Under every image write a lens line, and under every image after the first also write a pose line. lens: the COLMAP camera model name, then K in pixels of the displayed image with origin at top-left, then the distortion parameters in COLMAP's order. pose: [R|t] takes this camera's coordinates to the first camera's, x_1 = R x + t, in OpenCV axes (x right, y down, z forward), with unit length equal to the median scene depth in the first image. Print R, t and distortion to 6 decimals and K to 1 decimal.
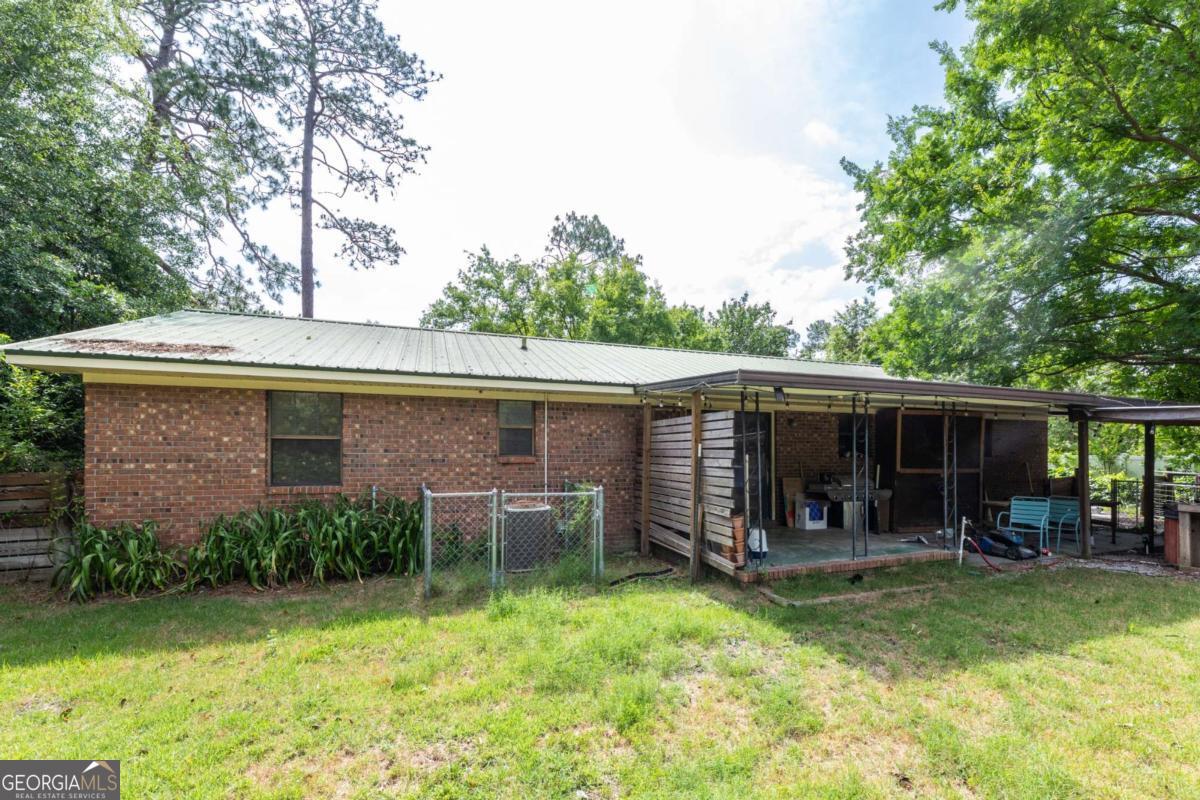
lens RADIAL K [[482.5, 0, 603.9], [0, 482.5, 453.6], [0, 0, 1]] dist [-0.001062, 0.000212]
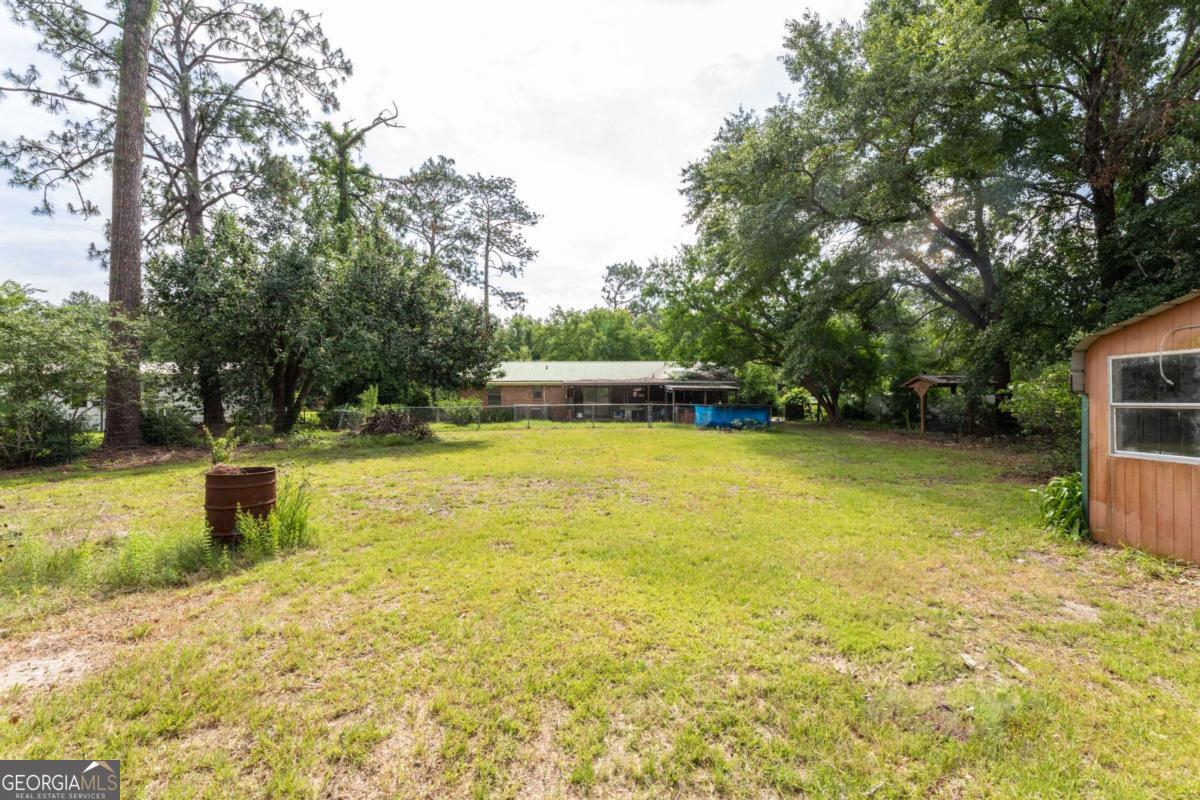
lens RADIAL K [[482.5, 0, 597.0], [0, 482.5, 398.0], [0, 0, 1]] dist [-0.001062, 0.000212]
pose [[0.955359, -0.009577, -0.295293, 0.505104], [0.007090, 0.999930, -0.009492, 0.016697], [0.295363, 0.006975, 0.955360, -0.936026]]
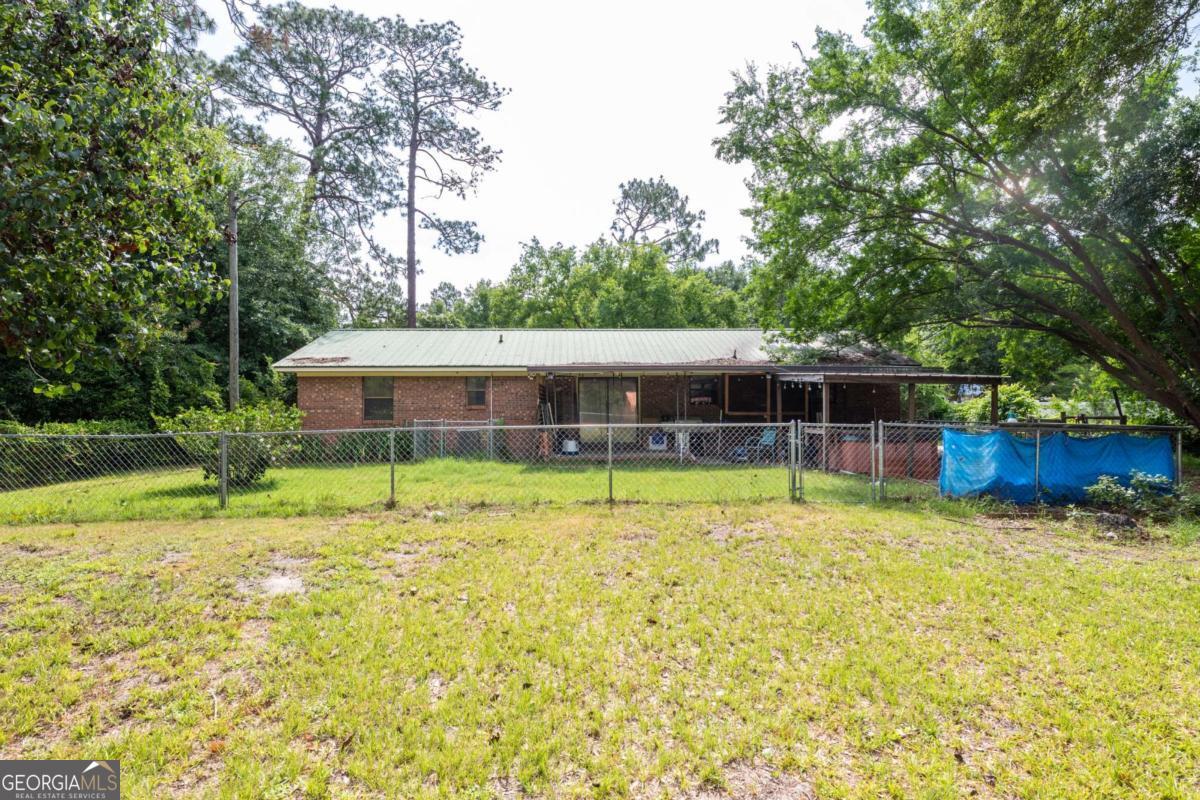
lens RADIAL K [[601.2, 0, 603.5], [0, 601.2, 398.4], [0, 0, 1]] dist [-0.003796, -0.000304]
pose [[0.957258, -0.013844, -0.288904, 0.314089], [0.008888, 0.999790, -0.018459, 0.008007], [0.289099, 0.015103, 0.957180, -0.358056]]
